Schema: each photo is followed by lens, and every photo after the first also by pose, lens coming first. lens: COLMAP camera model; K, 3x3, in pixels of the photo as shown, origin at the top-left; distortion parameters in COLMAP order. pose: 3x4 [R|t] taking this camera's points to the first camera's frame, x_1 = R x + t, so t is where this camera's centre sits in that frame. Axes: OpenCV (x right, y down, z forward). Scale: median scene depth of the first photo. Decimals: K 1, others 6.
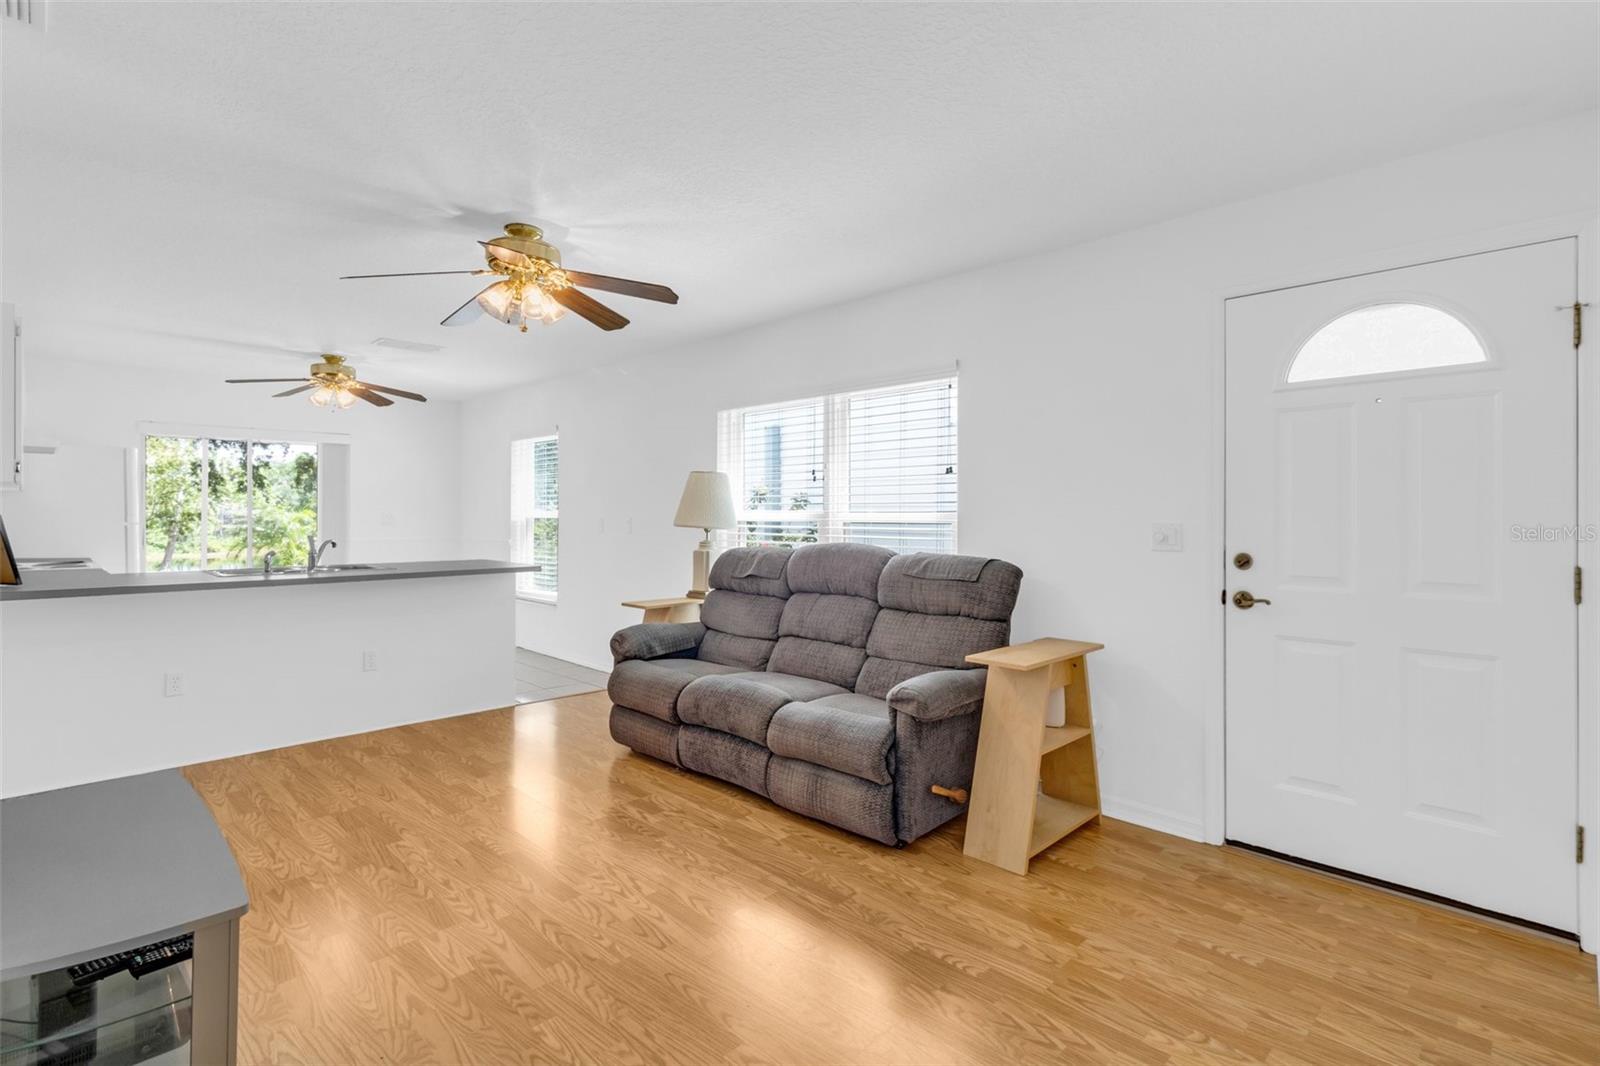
lens RADIAL K [[760.4, 0, 820.2], [0, 760.4, 522.6], [0, 0, 1]] dist [0.009689, -0.000335]
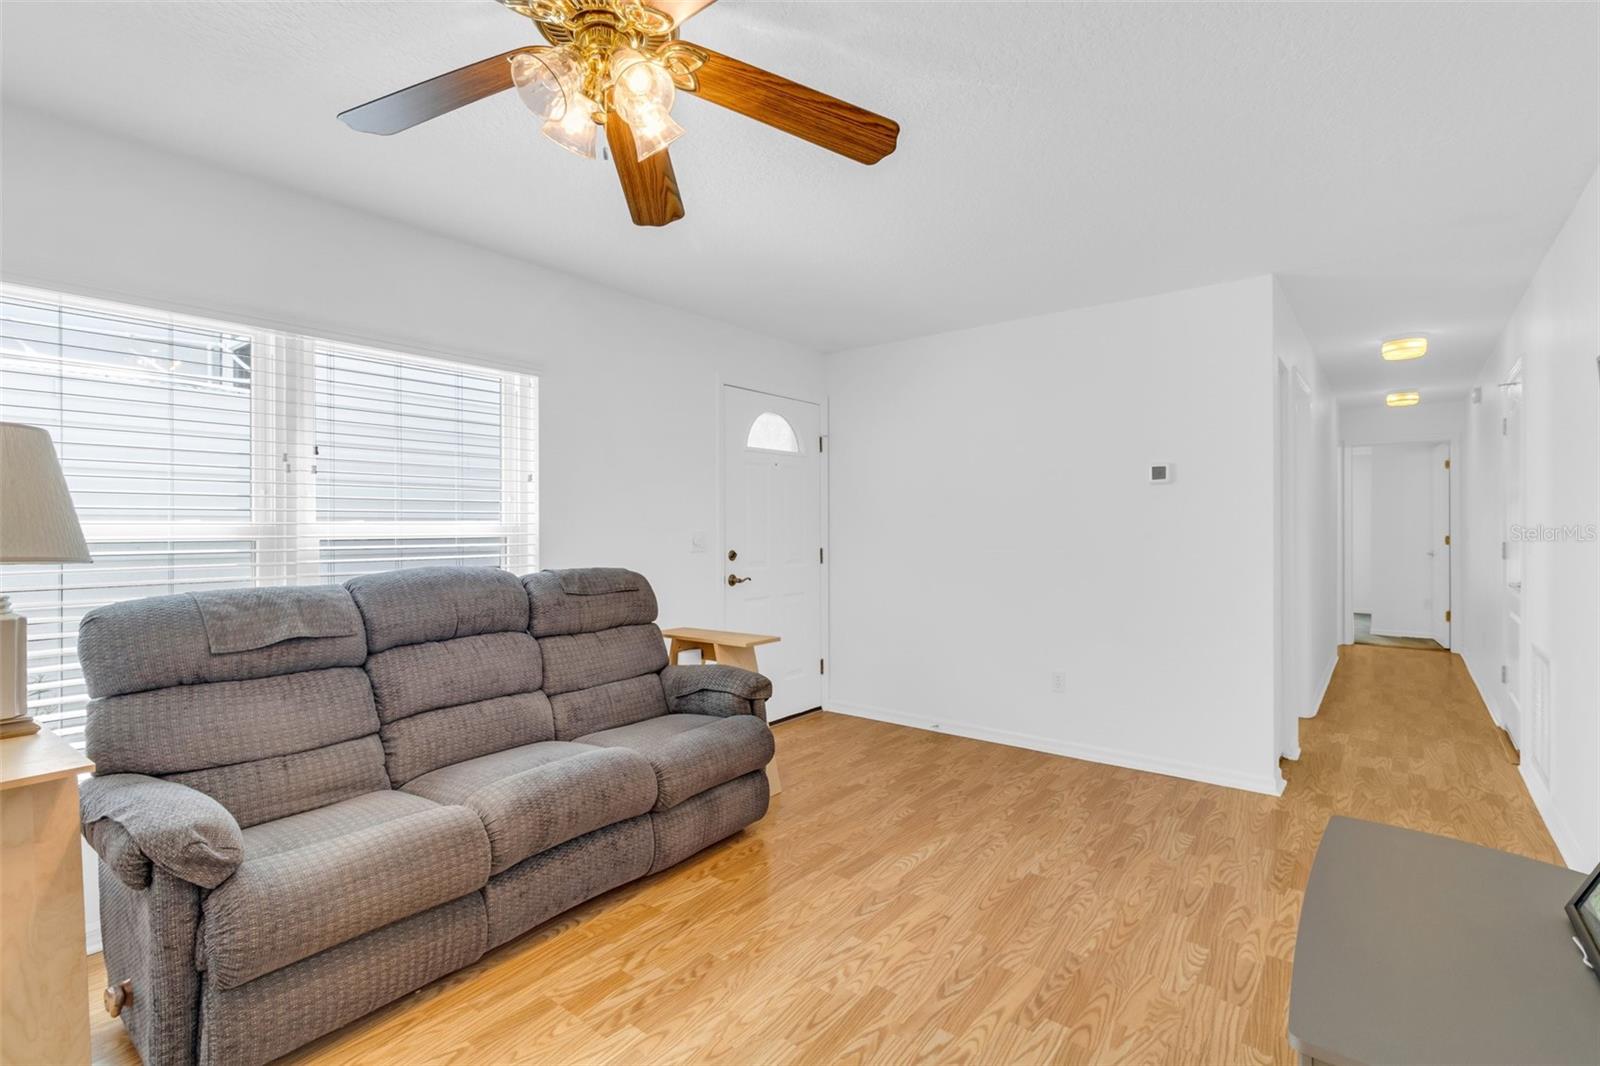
lens RADIAL K [[760.4, 0, 767.2], [0, 760.4, 519.6], [0, 0, 1]] dist [0.009689, -0.000335]
pose [[-0.086533, 0.003730, 0.996242, -0.871002], [0.009645, 0.999949, -0.002906, -0.015533], [-0.996202, 0.009357, -0.086565, 0.909665]]
